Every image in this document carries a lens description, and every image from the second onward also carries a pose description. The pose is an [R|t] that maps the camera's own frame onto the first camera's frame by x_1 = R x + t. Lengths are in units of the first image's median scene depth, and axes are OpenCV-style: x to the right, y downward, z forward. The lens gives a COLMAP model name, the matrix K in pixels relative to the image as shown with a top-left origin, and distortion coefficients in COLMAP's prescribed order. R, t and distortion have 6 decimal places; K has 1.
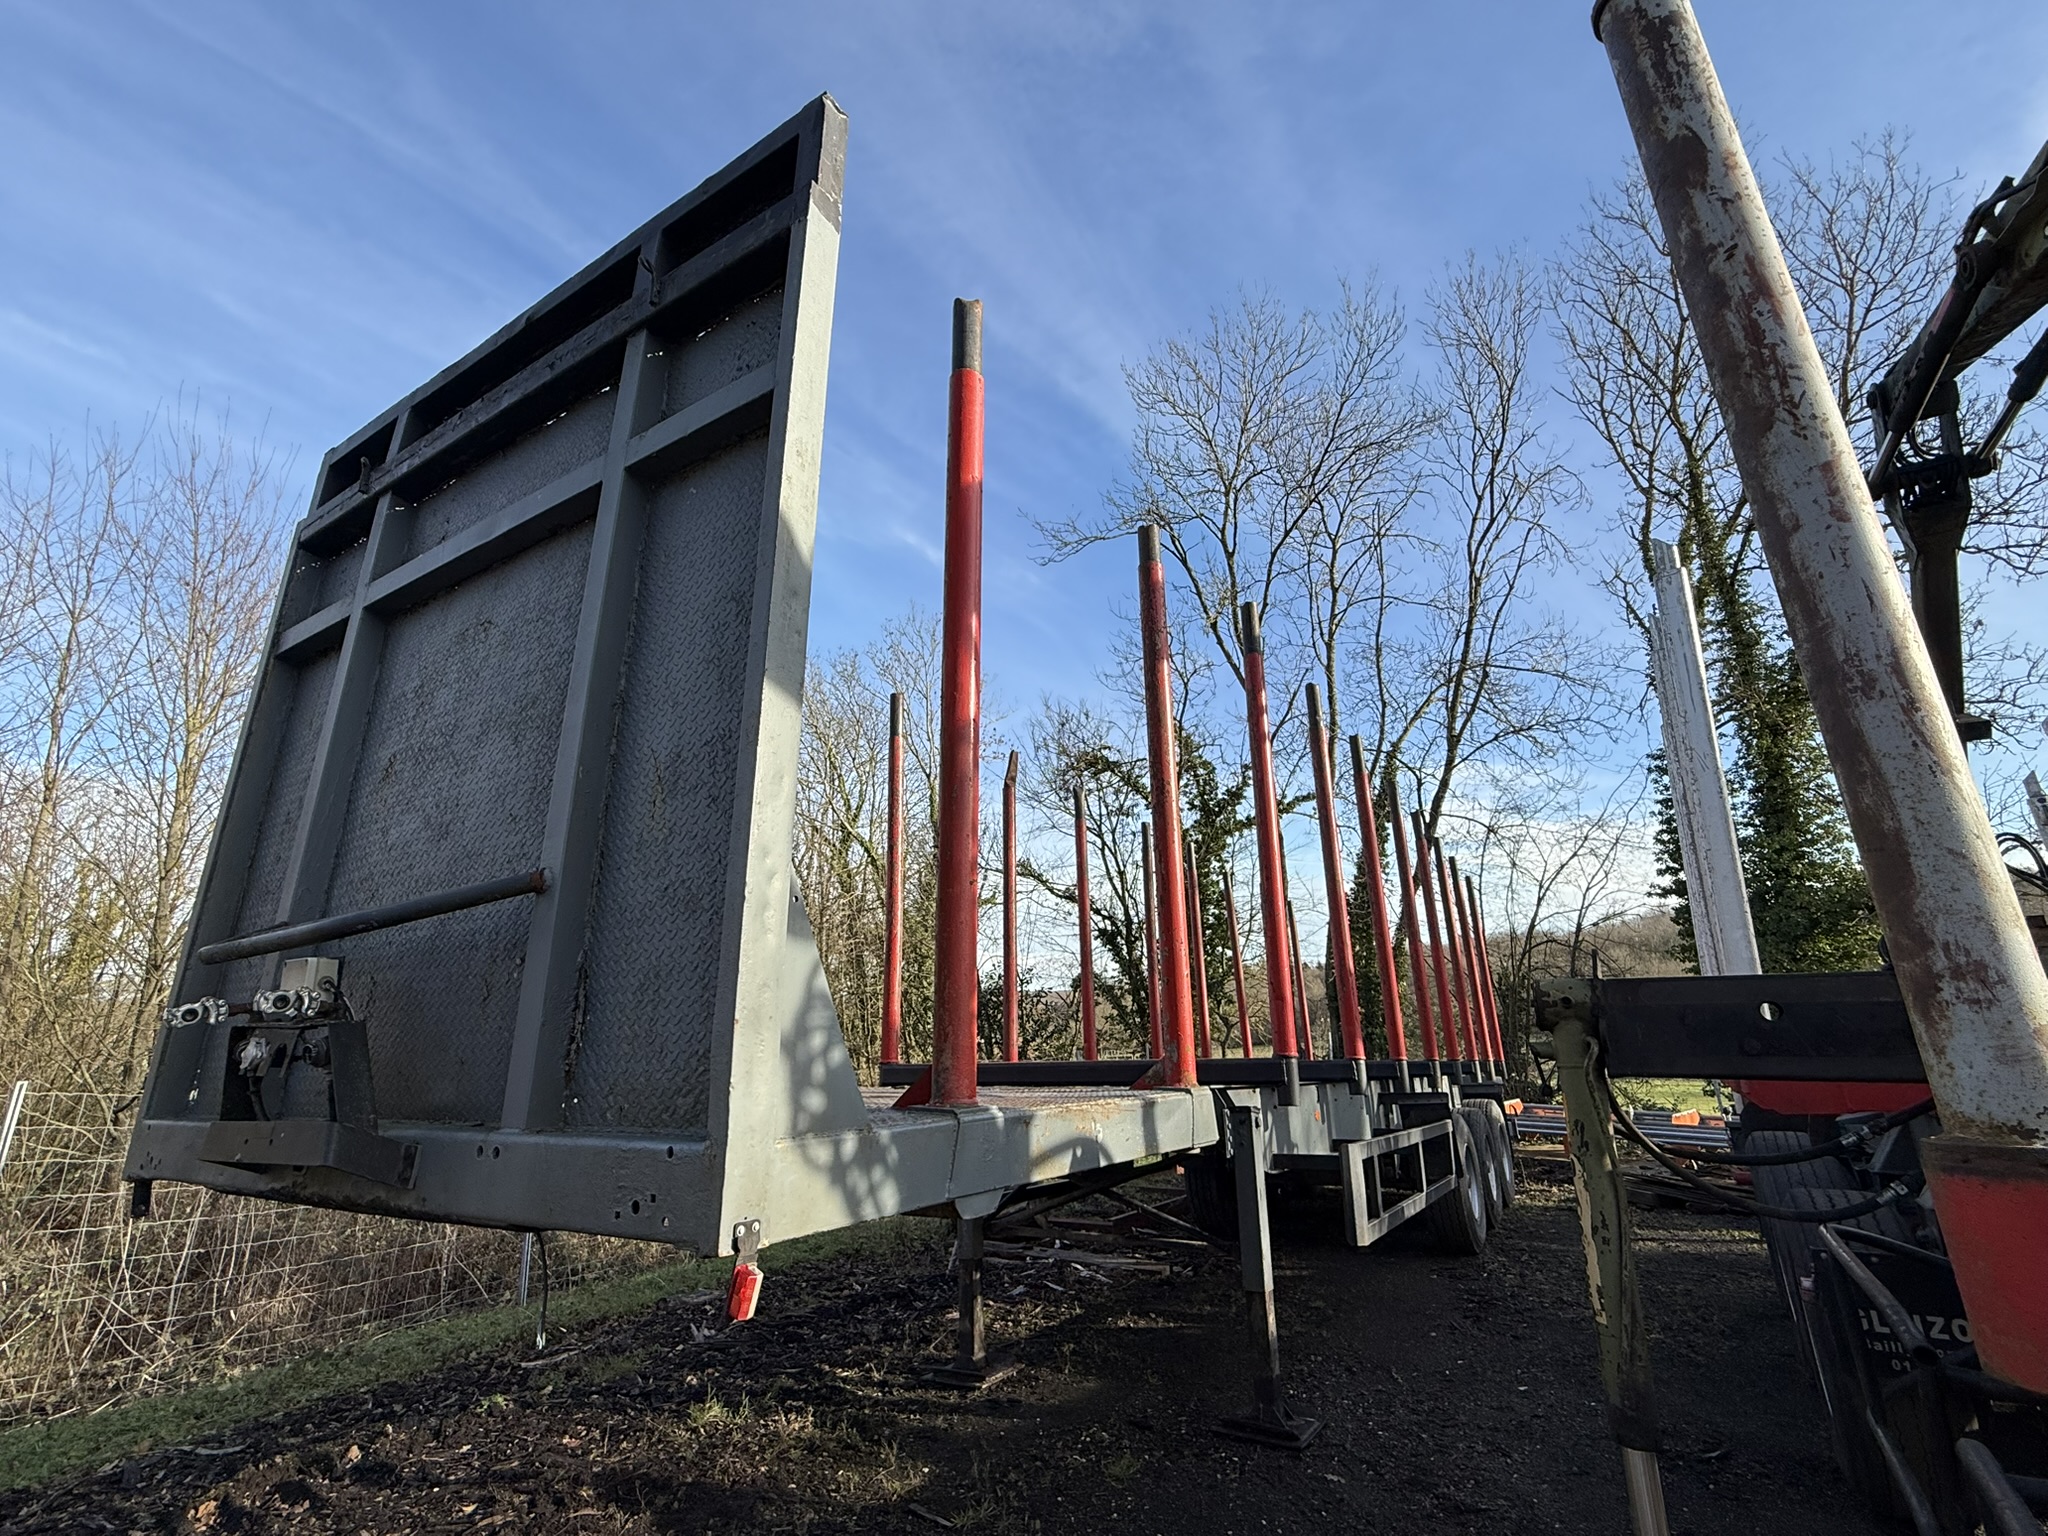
lens RADIAL K [[918.8, 0, 1026.8], [0, 918.8, 768.8], [0, 0, 1]] dist [-0.002371, 0.000478]
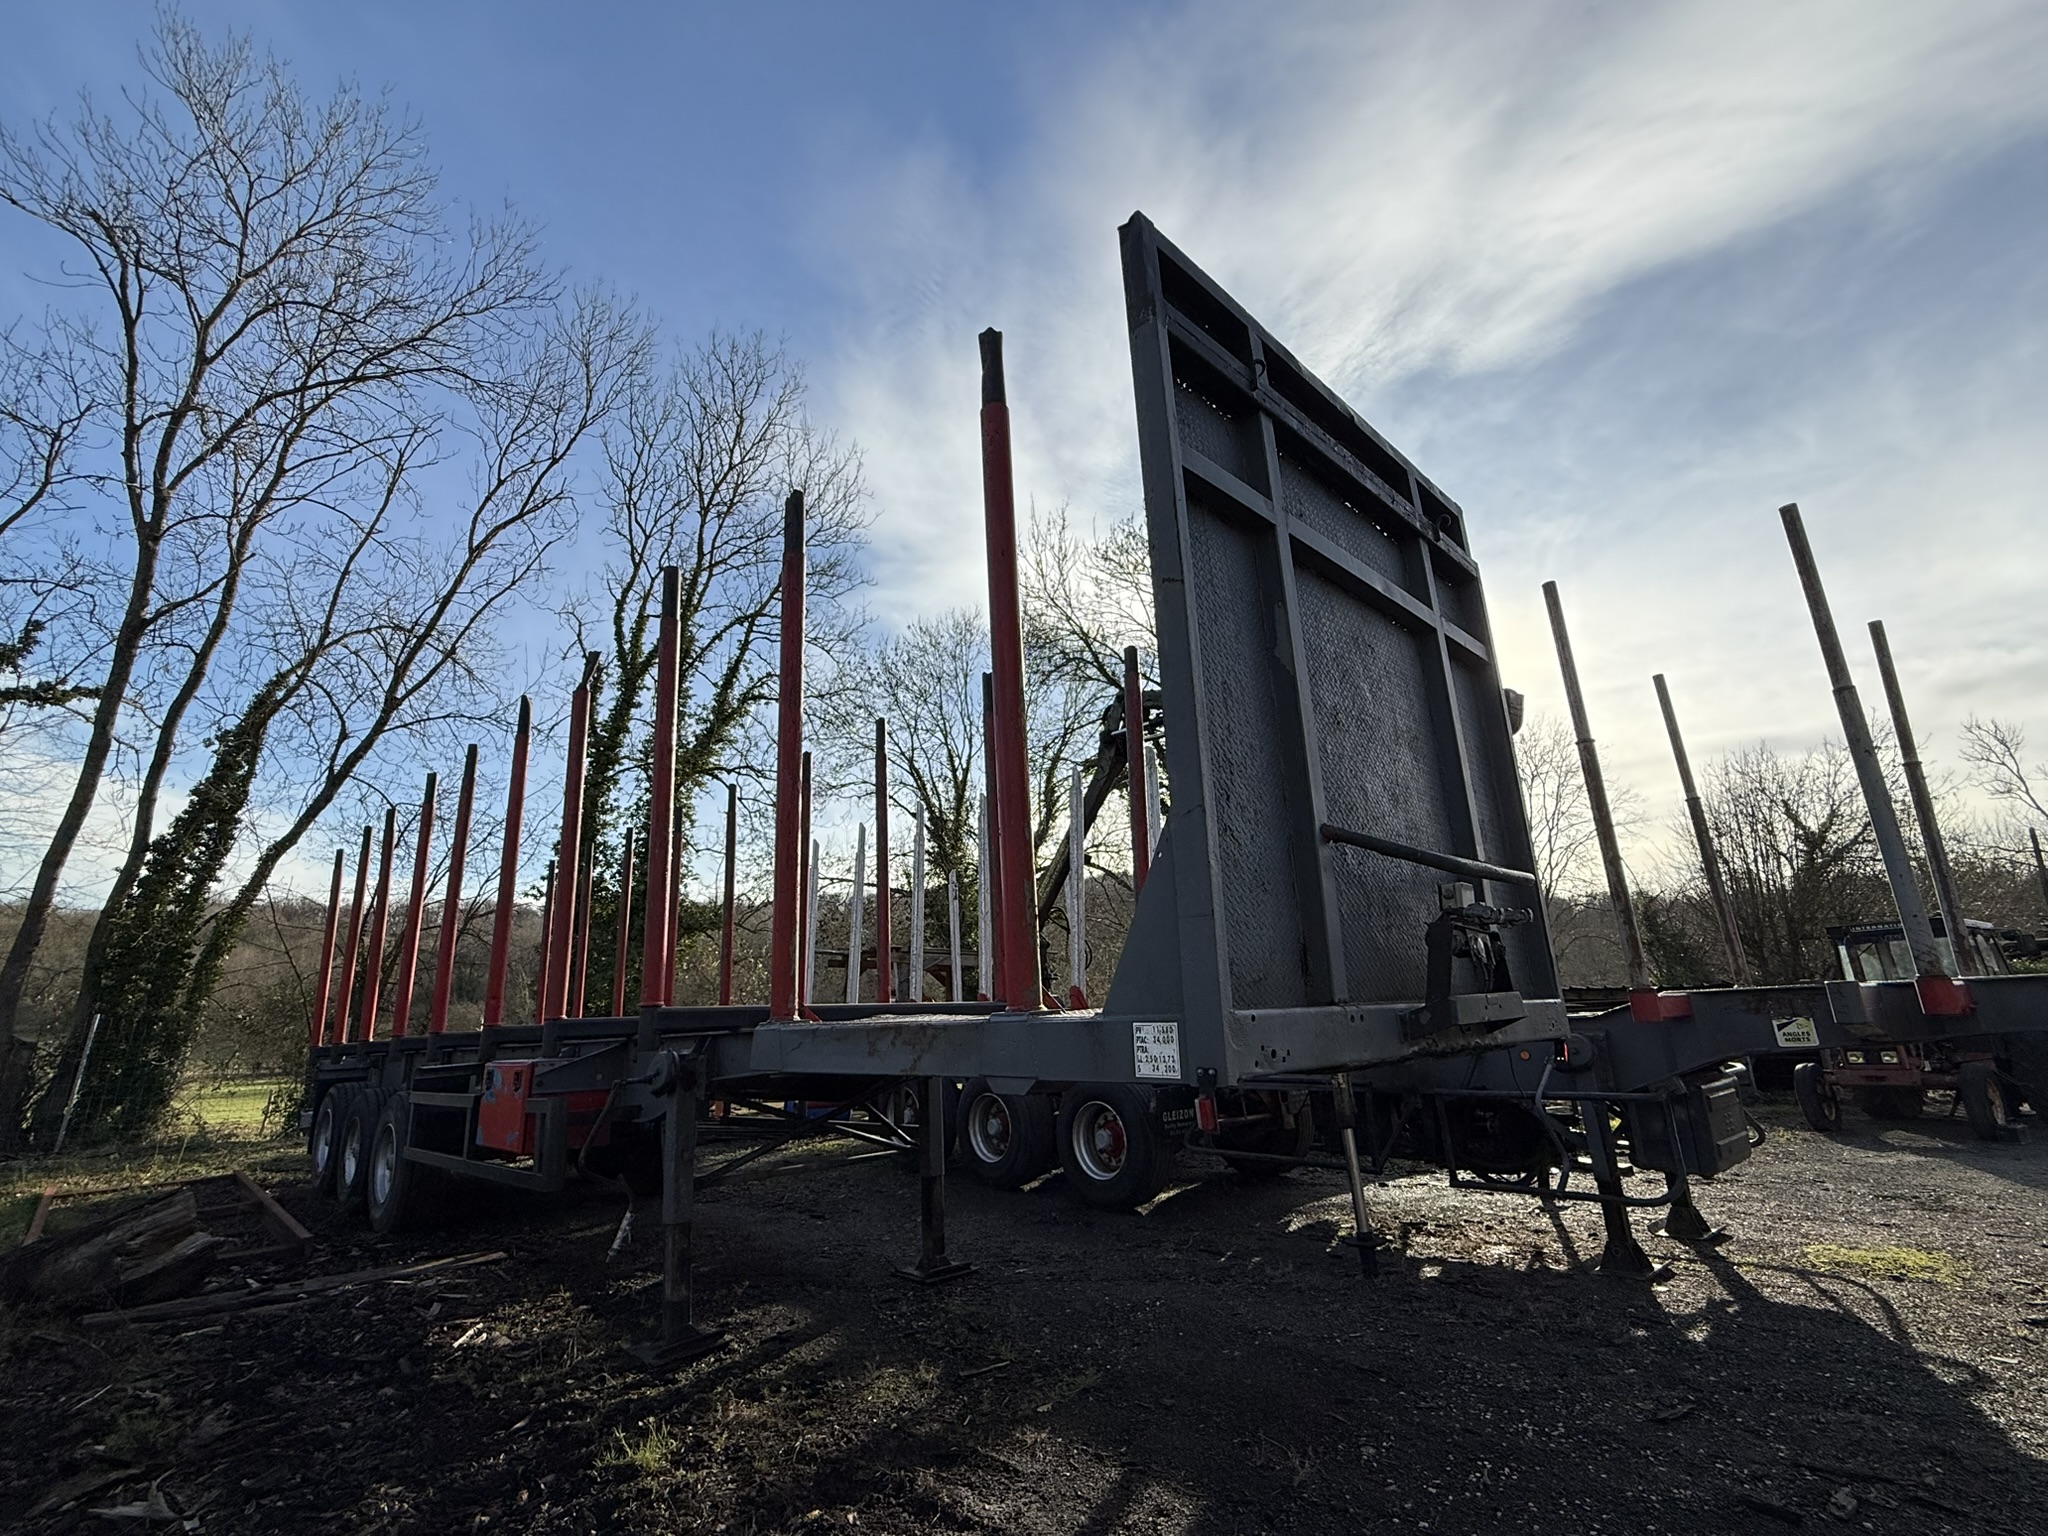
lens RADIAL K [[918.8, 0, 1018.7], [0, 918.8, 772.0], [0, 0, 1]] dist [-0.002371, 0.000478]
pose [[0.235175, 0.261454, 0.936127, -0.563173], [-0.264684, 0.943967, -0.197150, 0.122835], [-0.935219, -0.201413, 0.291200, 0.307091]]
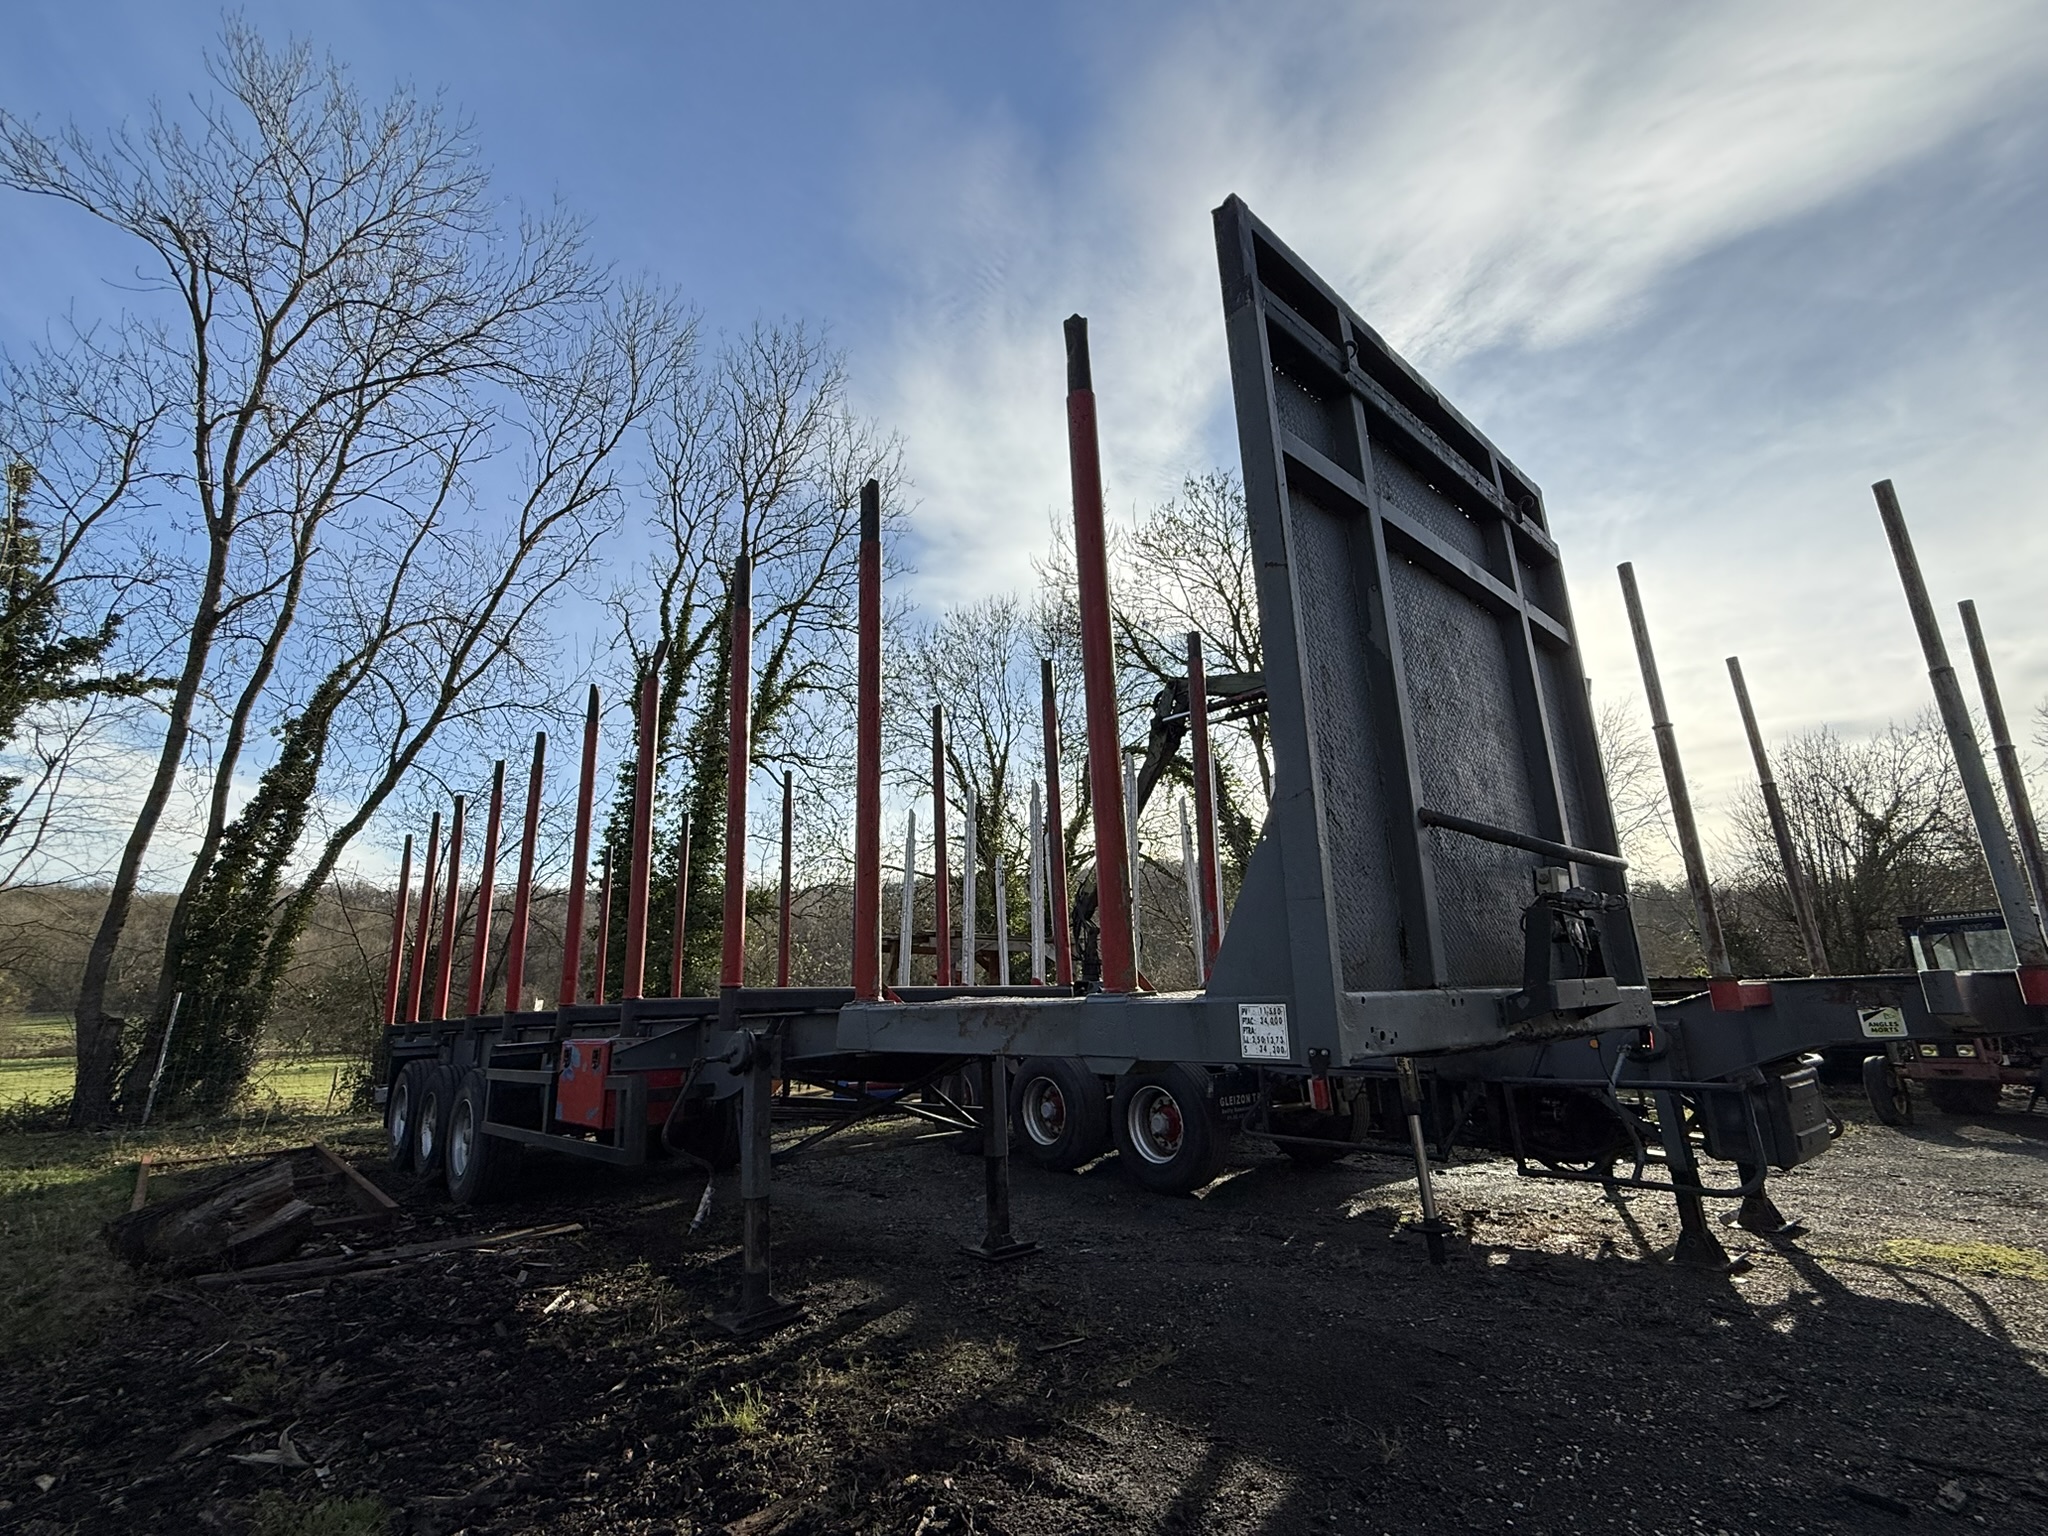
lens RADIAL K [[918.8, 0, 1016.7], [0, 918.8, 772.5], [0, 0, 1]] dist [-0.002371, 0.000478]
pose [[0.271539, 0.247379, 0.930092, -0.572239], [-0.270118, 0.947147, -0.173054, 0.130225], [-0.923744, -0.204244, 0.324009, 0.326304]]
